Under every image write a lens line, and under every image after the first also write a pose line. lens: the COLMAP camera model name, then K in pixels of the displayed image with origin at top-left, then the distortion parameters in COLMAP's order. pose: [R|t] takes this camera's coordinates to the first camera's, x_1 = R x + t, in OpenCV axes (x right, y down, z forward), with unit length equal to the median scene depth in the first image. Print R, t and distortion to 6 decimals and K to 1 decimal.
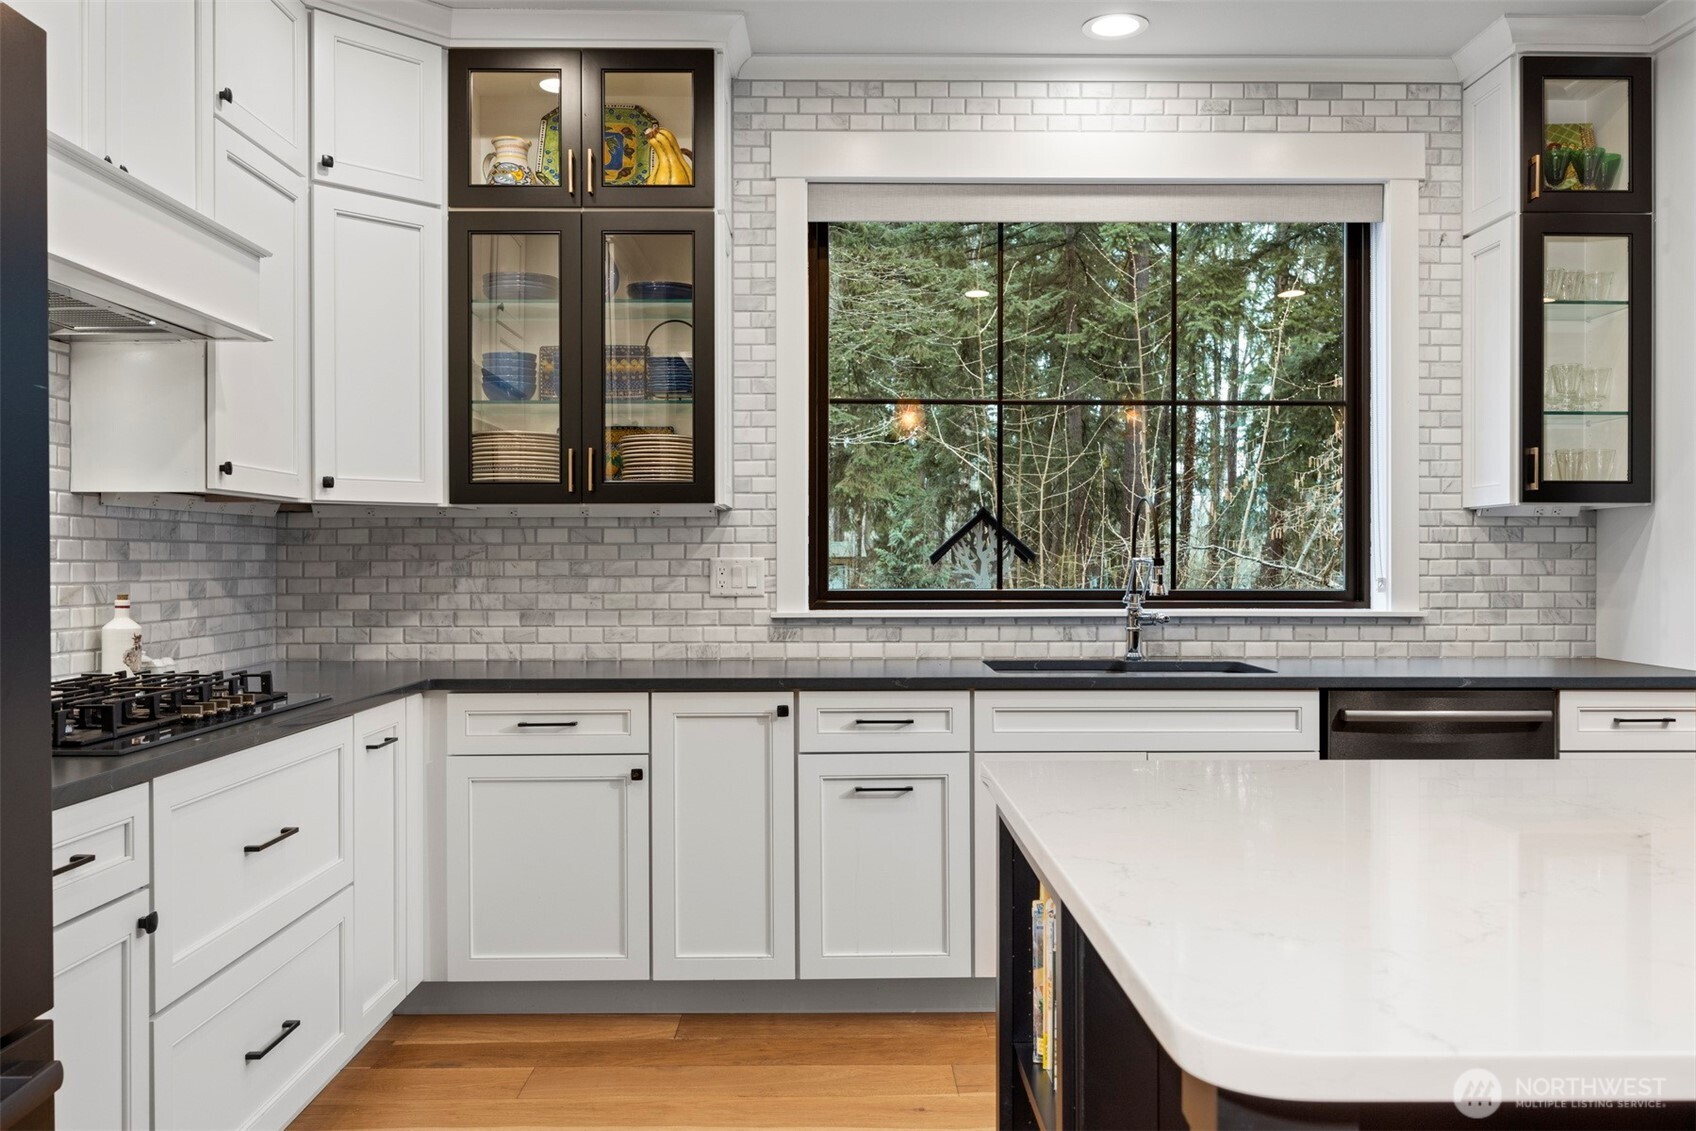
lens RADIAL K [[1391.0, 0, 849.3], [0, 1391.0, 567.8], [0, 0, 1]] dist [-0.004679, -0.000490]
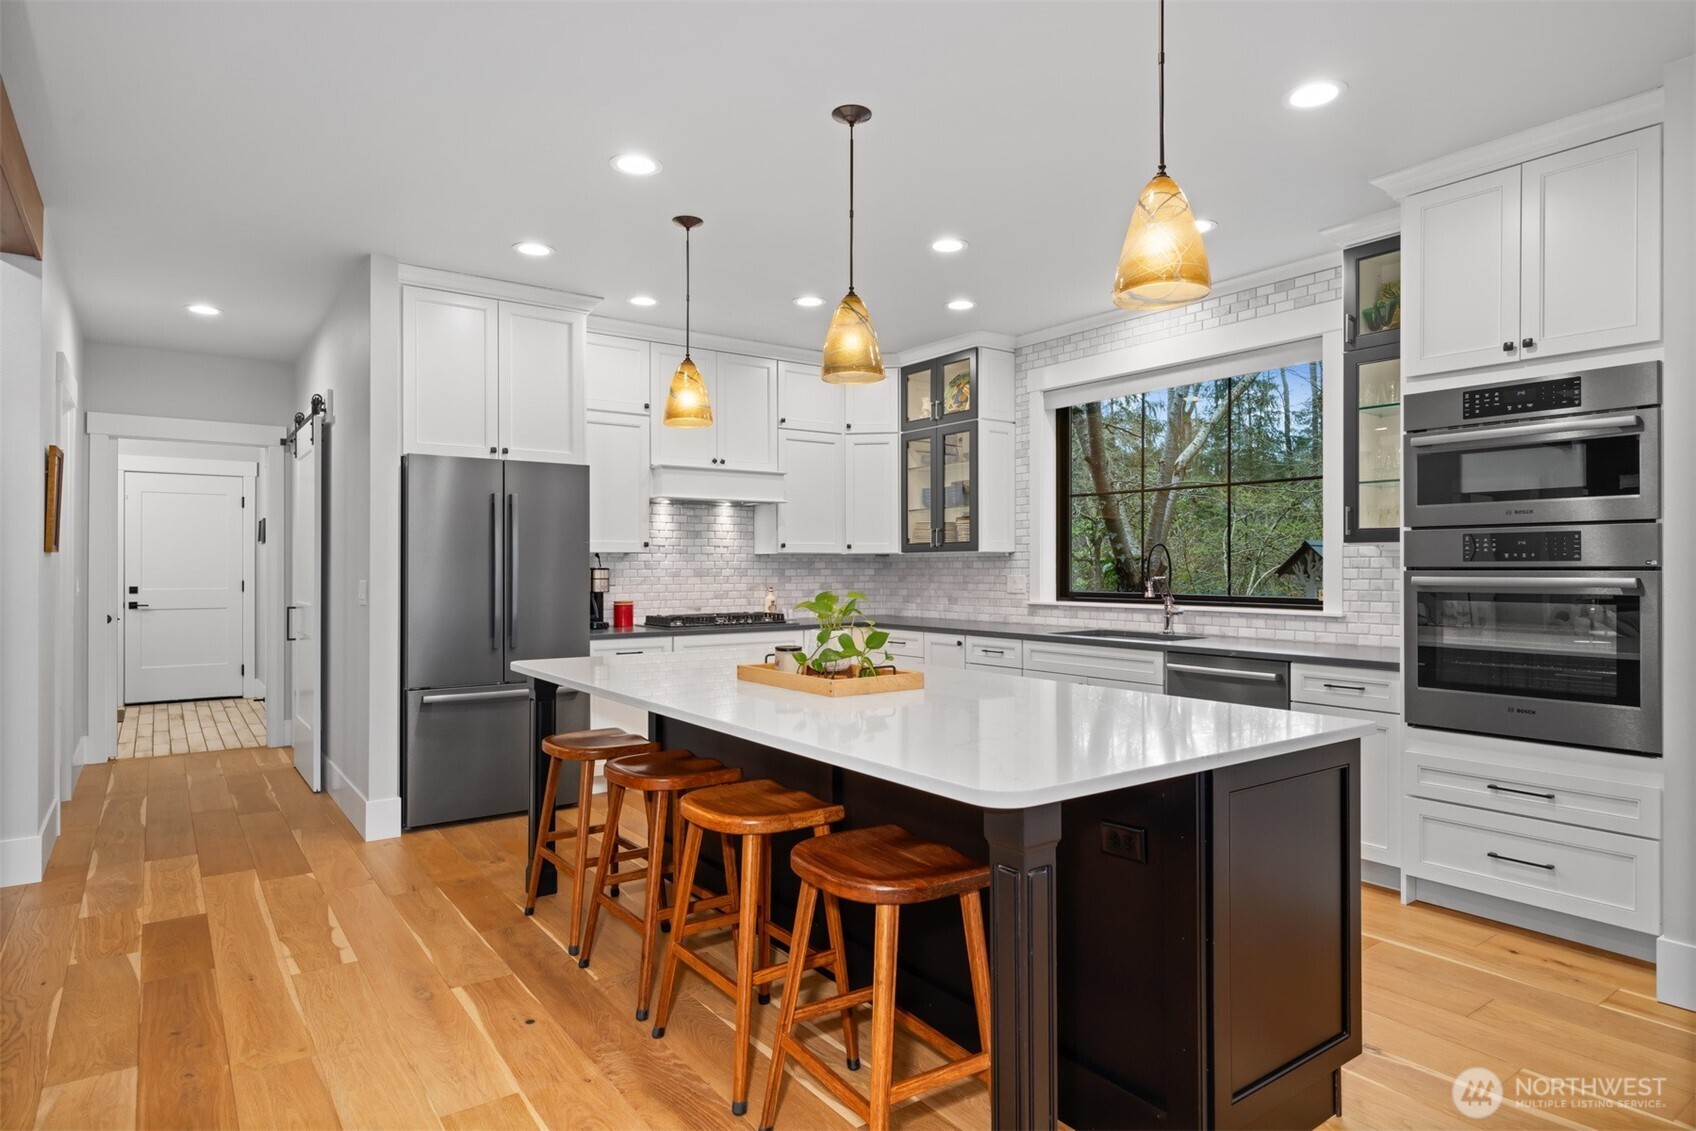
lens RADIAL K [[959.3, 0, 849.5], [0, 959.3, 565.7], [0, 0, 1]] dist [0.007982, 0.000789]
pose [[0.574827, -0.001566, -0.818273, 0.967108], [-0.002013, 0.999992, -0.003328, -0.016097], [0.818272, 0.003560, 0.574820, -0.044851]]
